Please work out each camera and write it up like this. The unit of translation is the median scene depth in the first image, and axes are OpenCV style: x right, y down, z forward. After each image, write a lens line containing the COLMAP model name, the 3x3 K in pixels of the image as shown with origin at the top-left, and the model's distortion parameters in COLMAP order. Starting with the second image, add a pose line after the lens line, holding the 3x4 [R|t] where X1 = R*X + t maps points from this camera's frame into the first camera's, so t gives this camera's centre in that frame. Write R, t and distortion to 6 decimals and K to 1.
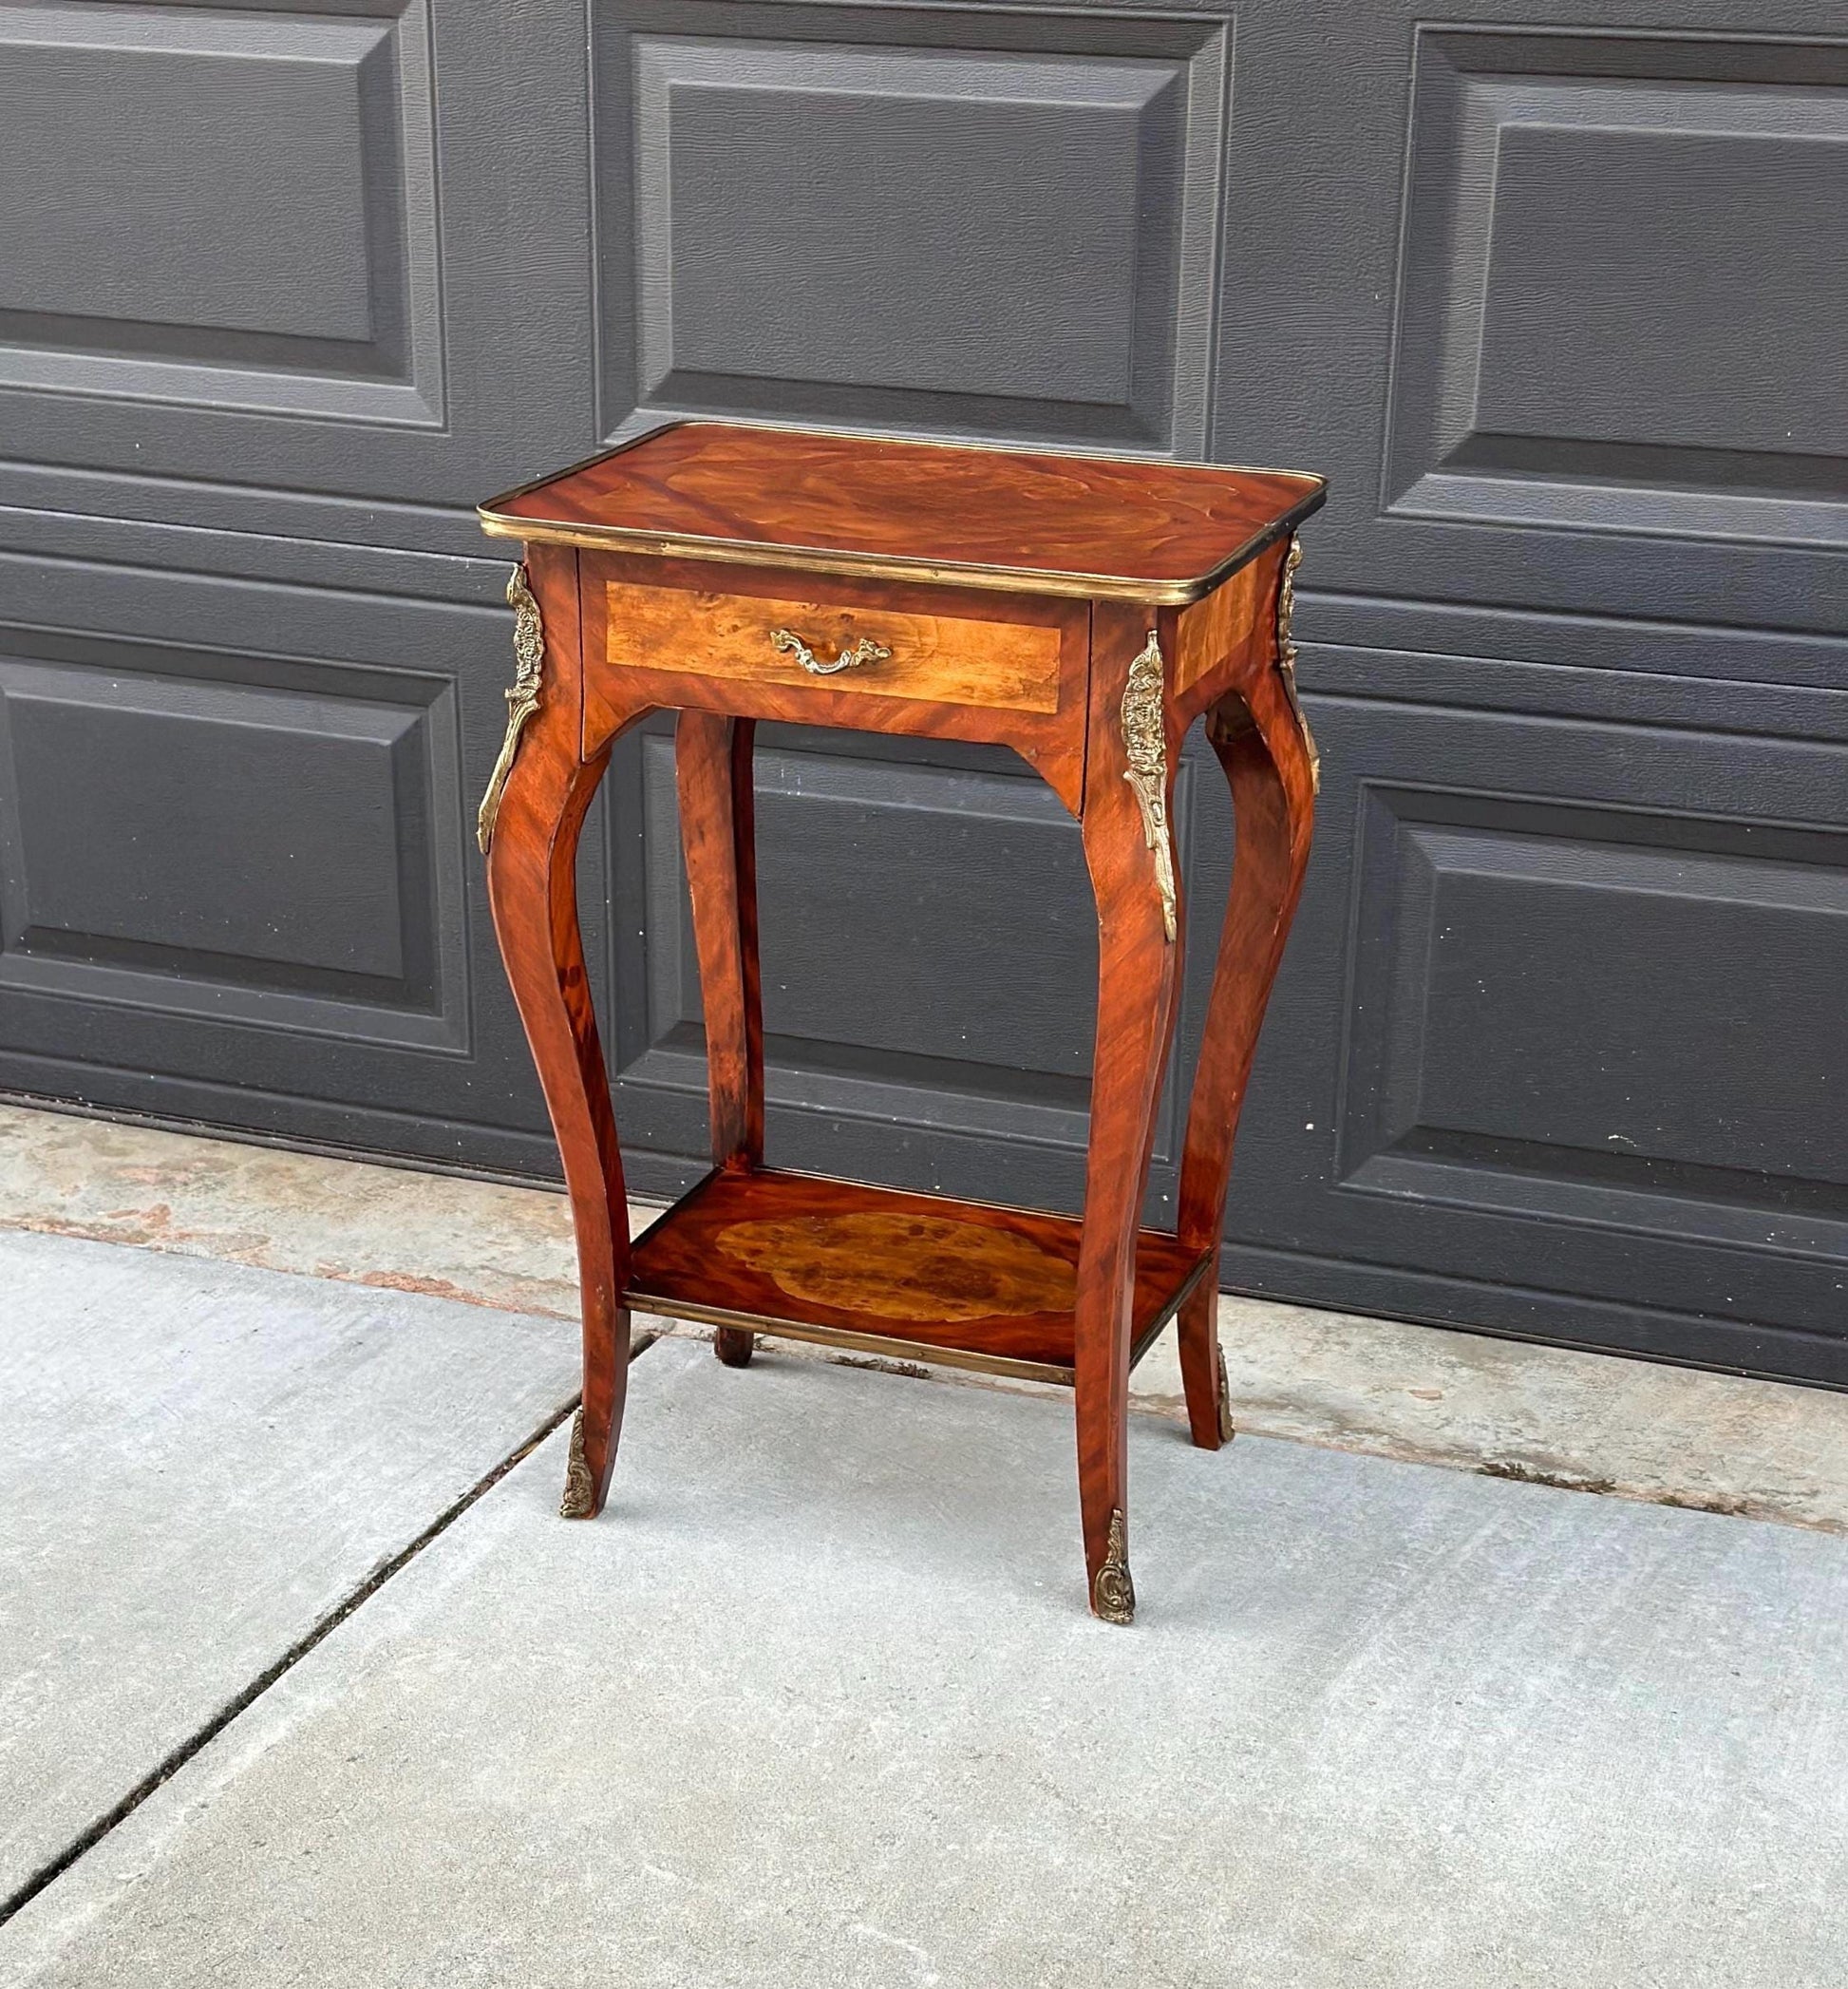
lens RADIAL K [[3569.6, 0, 956.2], [0, 3569.6, 1243.4], [0, 0, 1]] dist [0.132364, 0.000000]
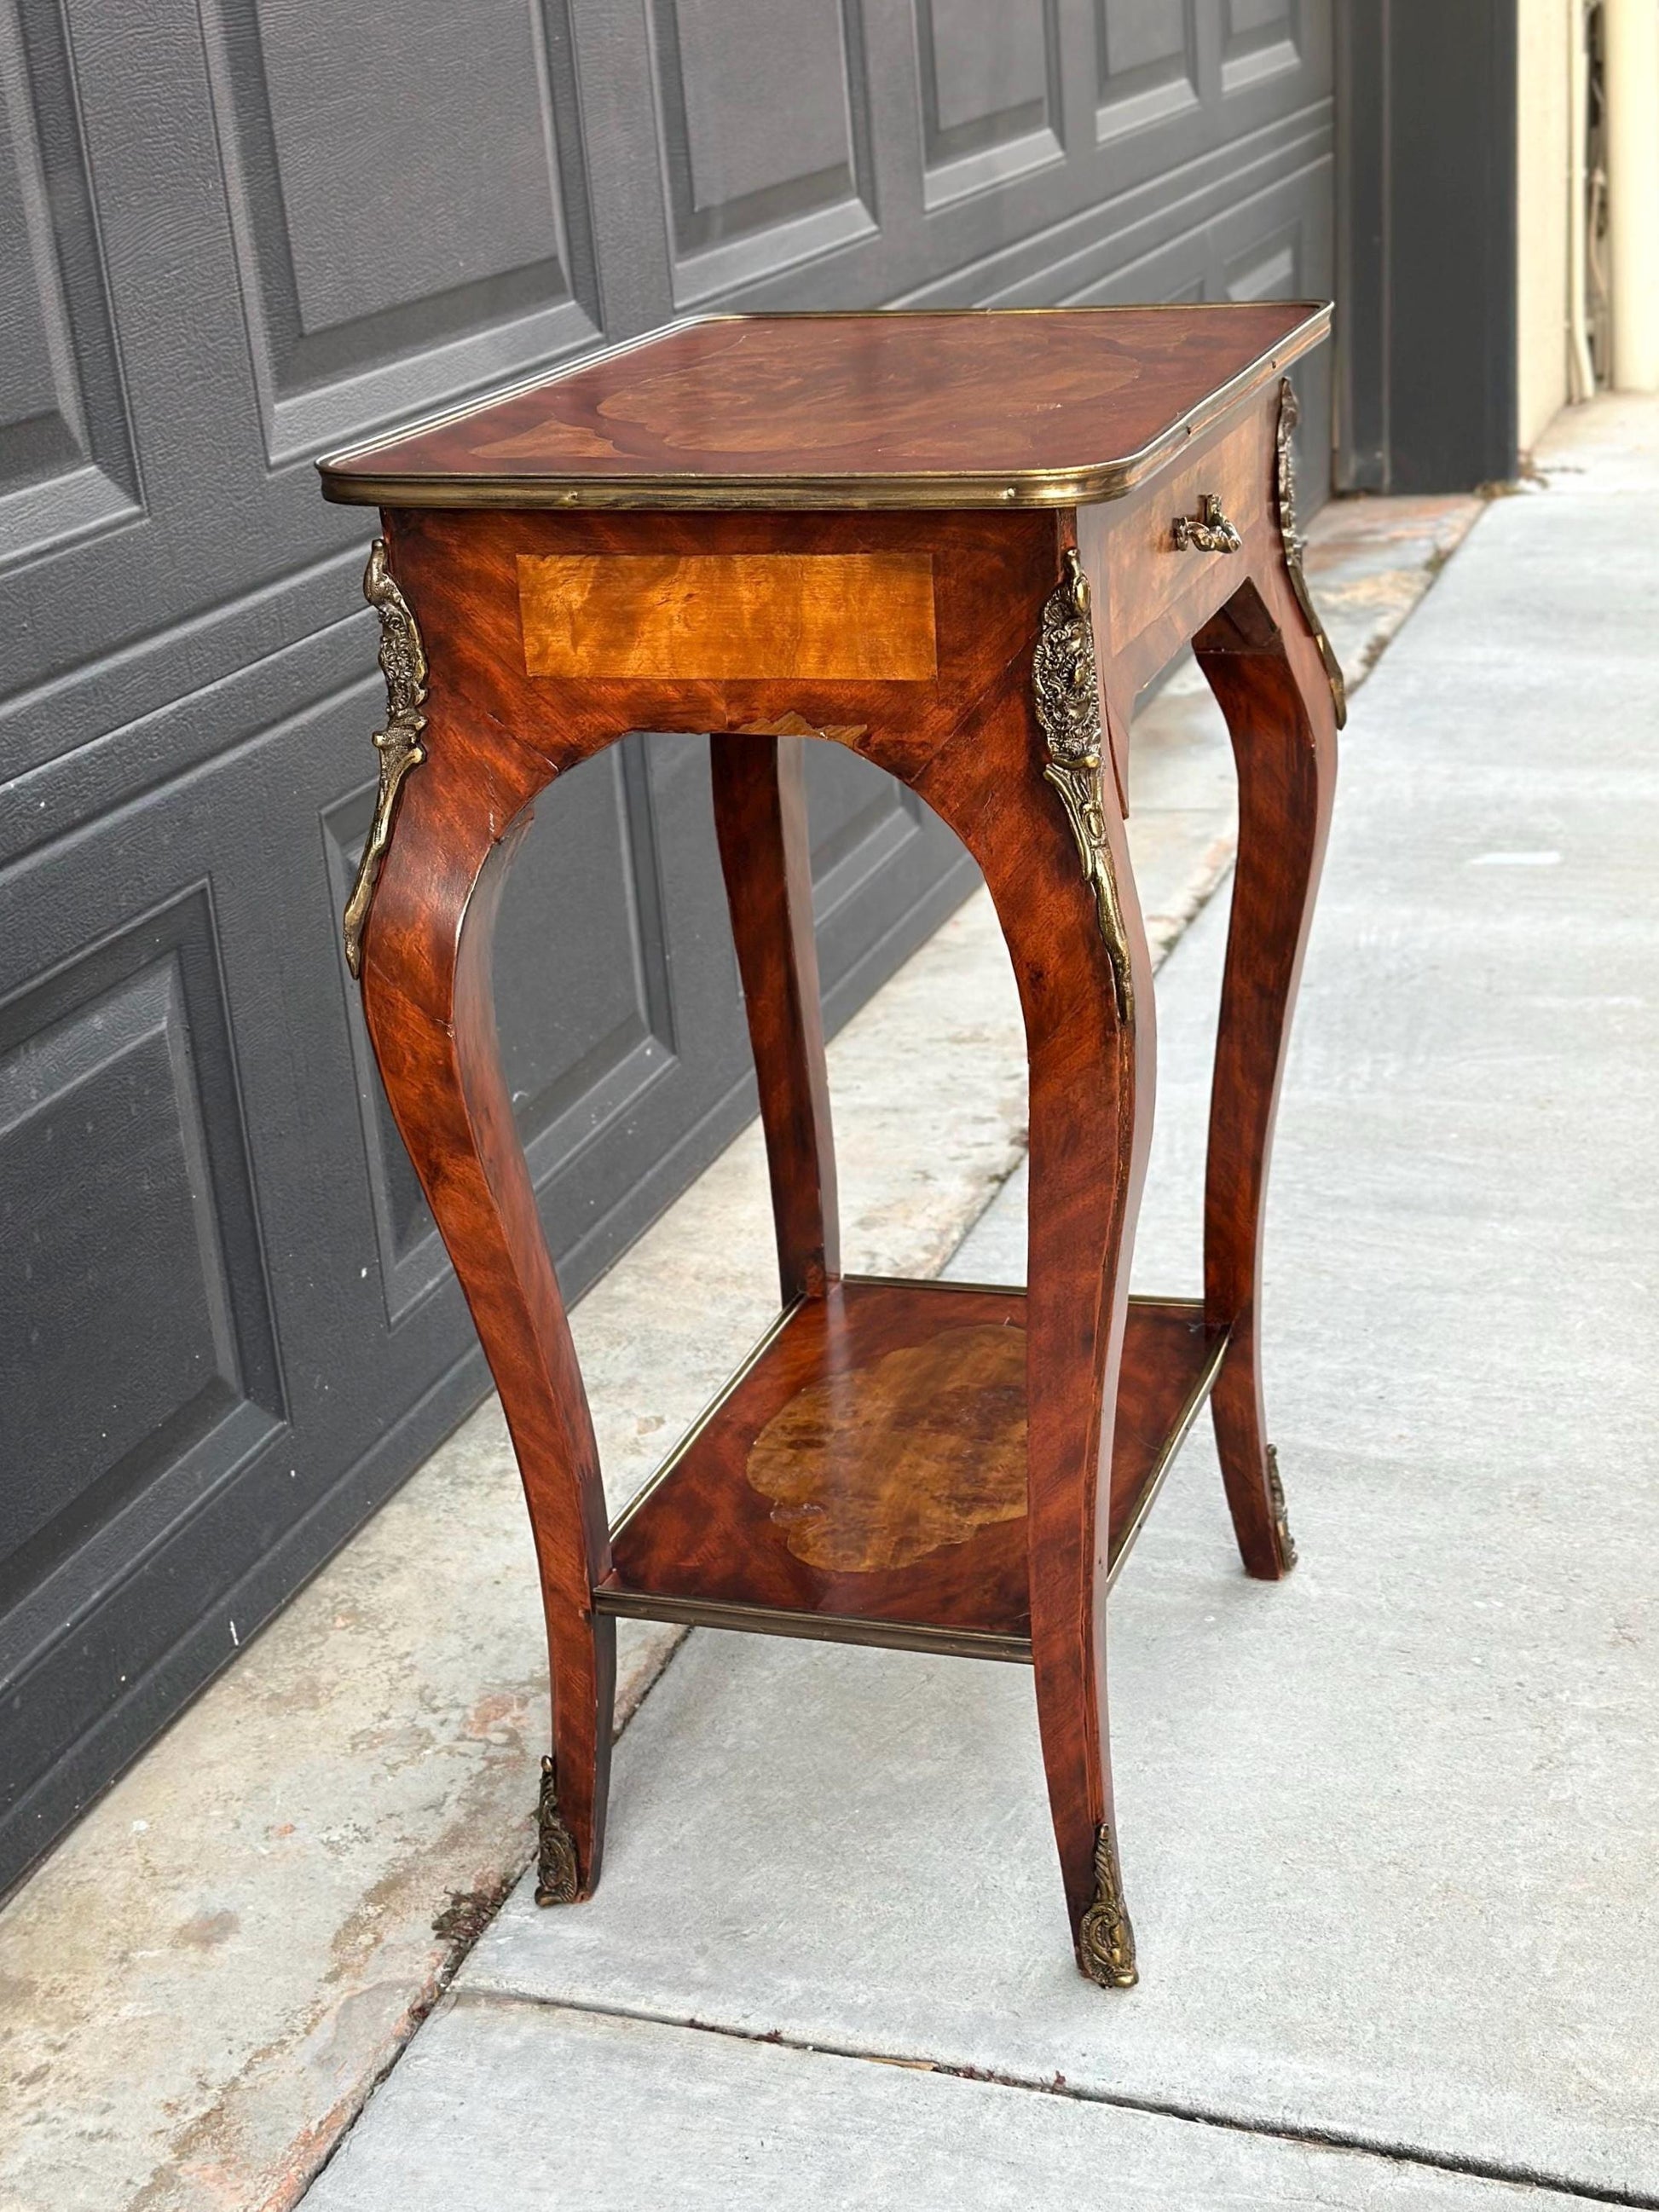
lens RADIAL K [[3207.1, 0, 798.1], [0, 3207.1, 1139.5], [0, 0, 1]] dist [0.126642, 0.000000]
pose [[-0.018443, -0.375958, 0.926453, -0.637362], [0.449902, 0.824379, 0.343493, -0.300863], [-0.892888, 0.423148, 0.153940, 0.949542]]
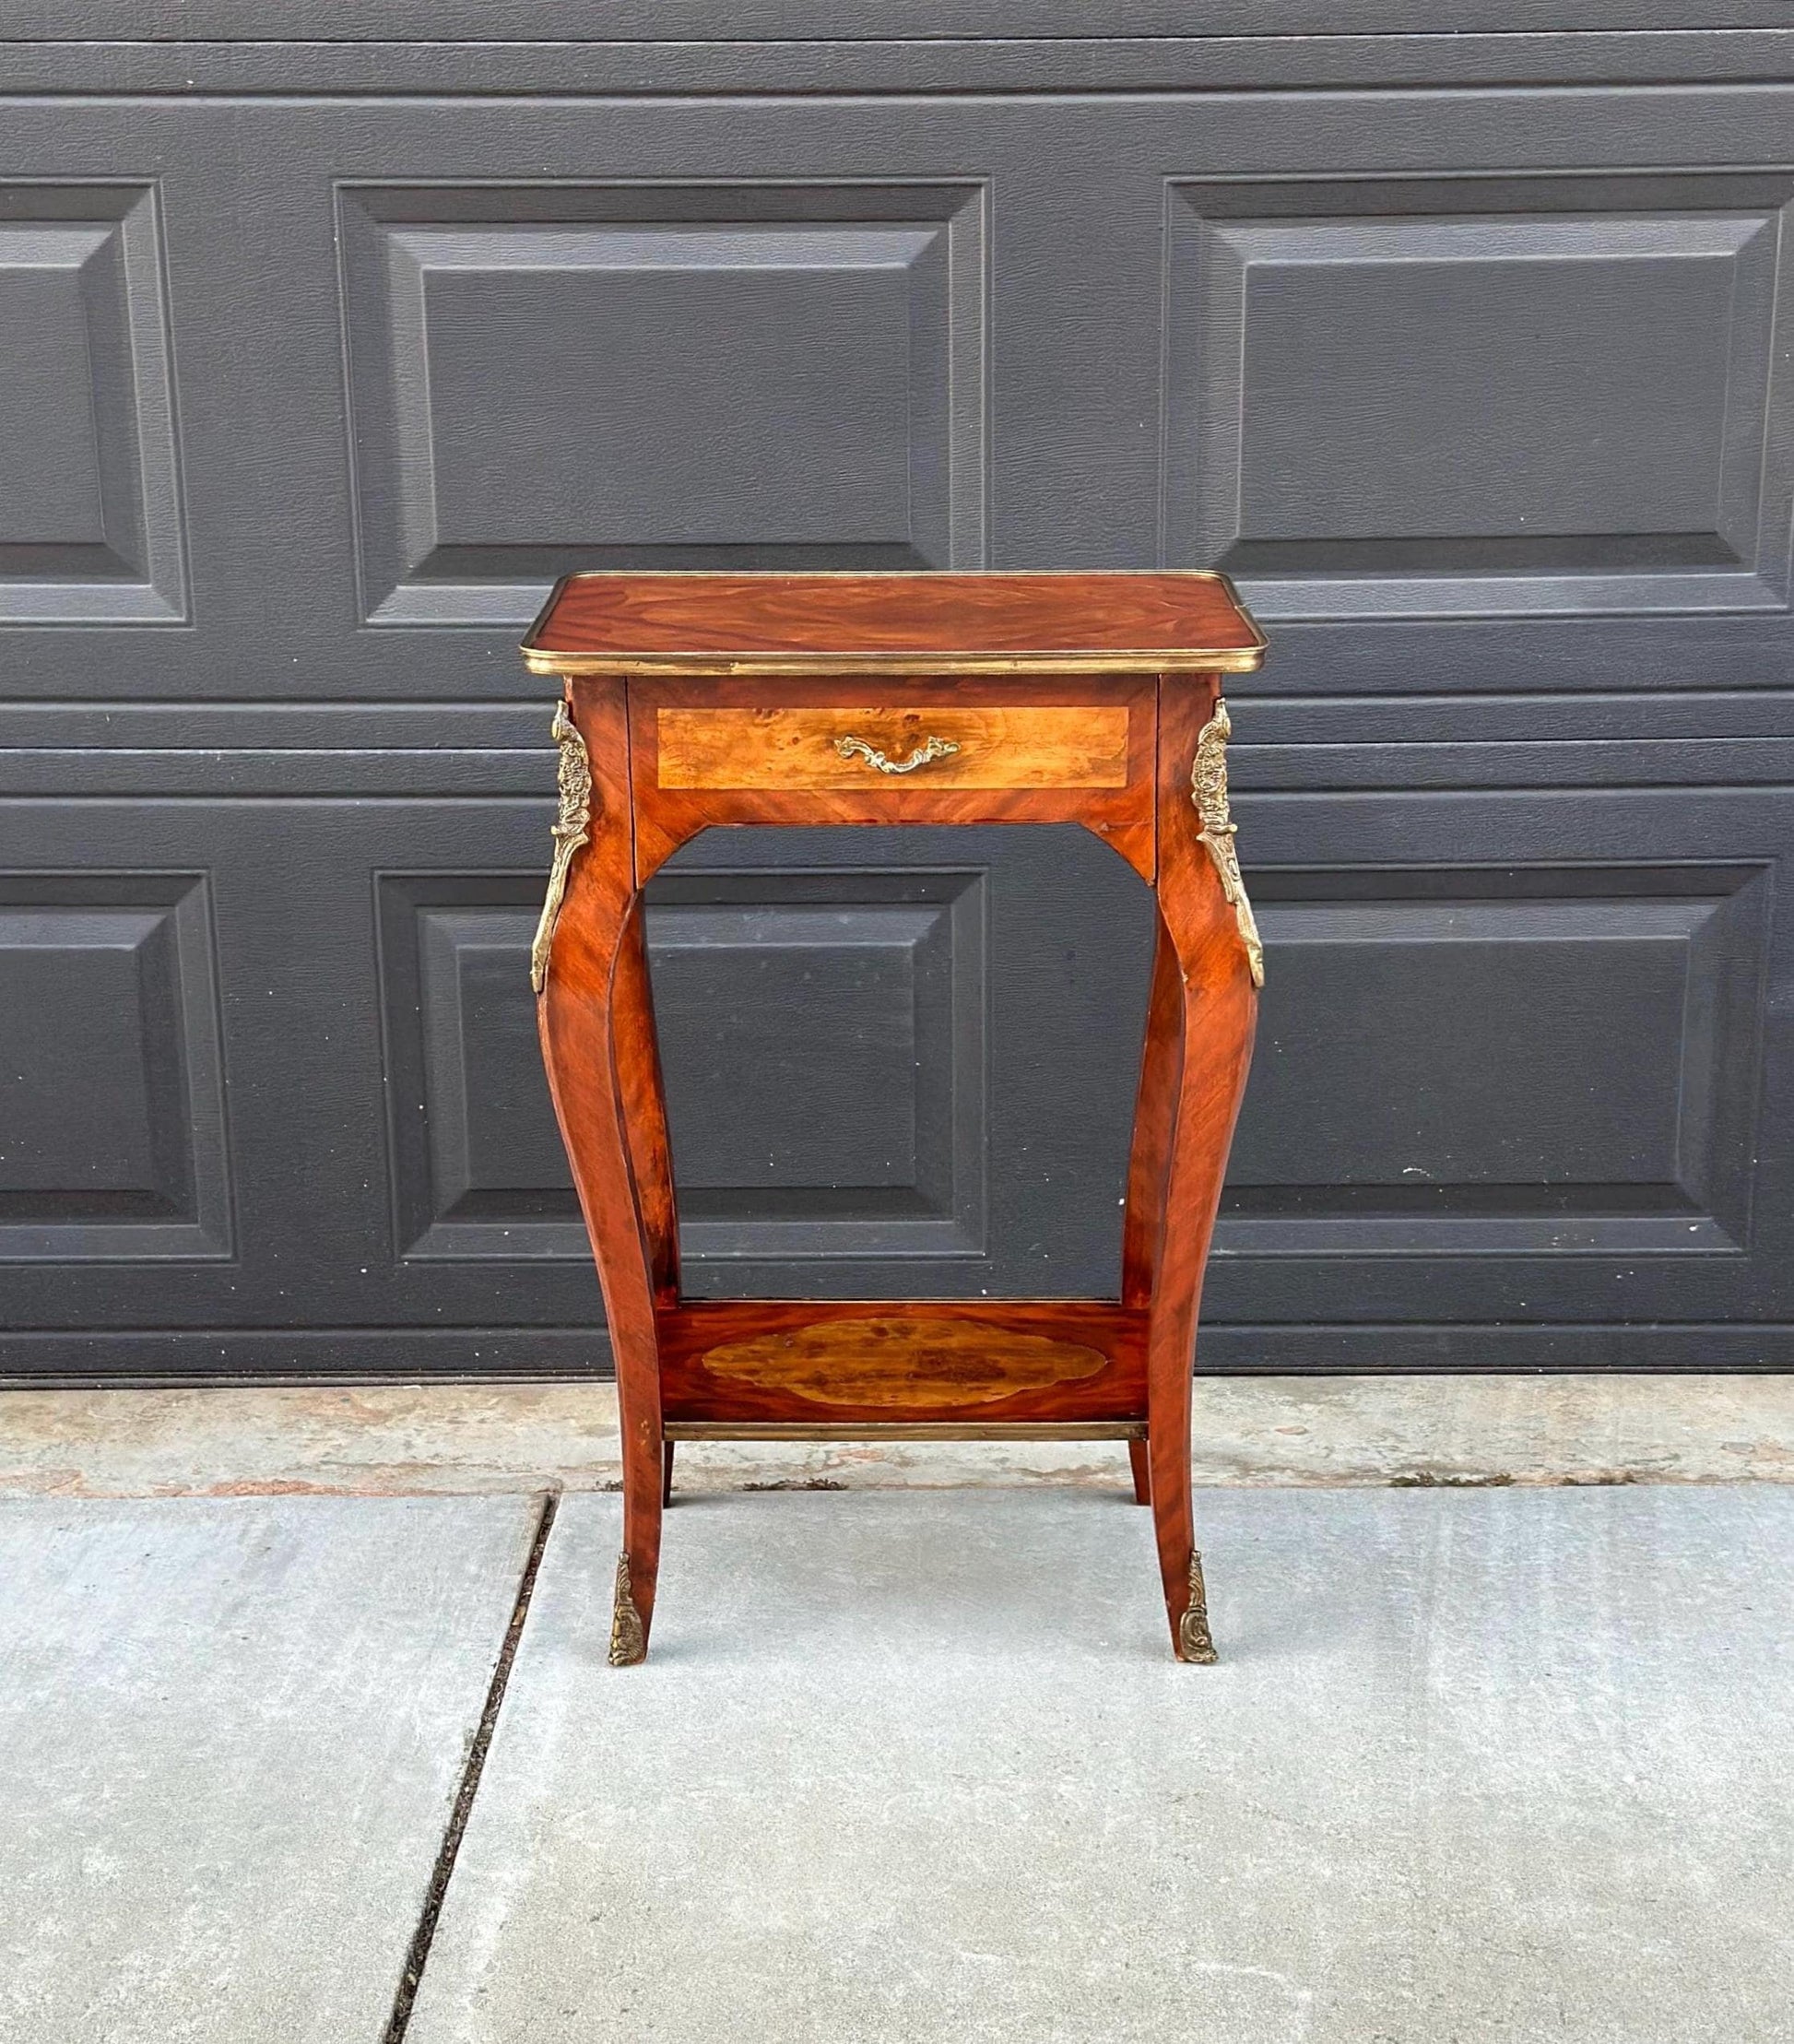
lens RADIAL K [[3476.7, 0, 922.5], [0, 3476.7, 1149.7], [0, 0, 1]] dist [0.131358, 0.000000]
pose [[0.938346, -0.124225, 0.322605, -0.340347], [0.154910, 0.985363, -0.071149, 0.019252], [-0.309045, 0.116737, 0.943856, 0.056444]]
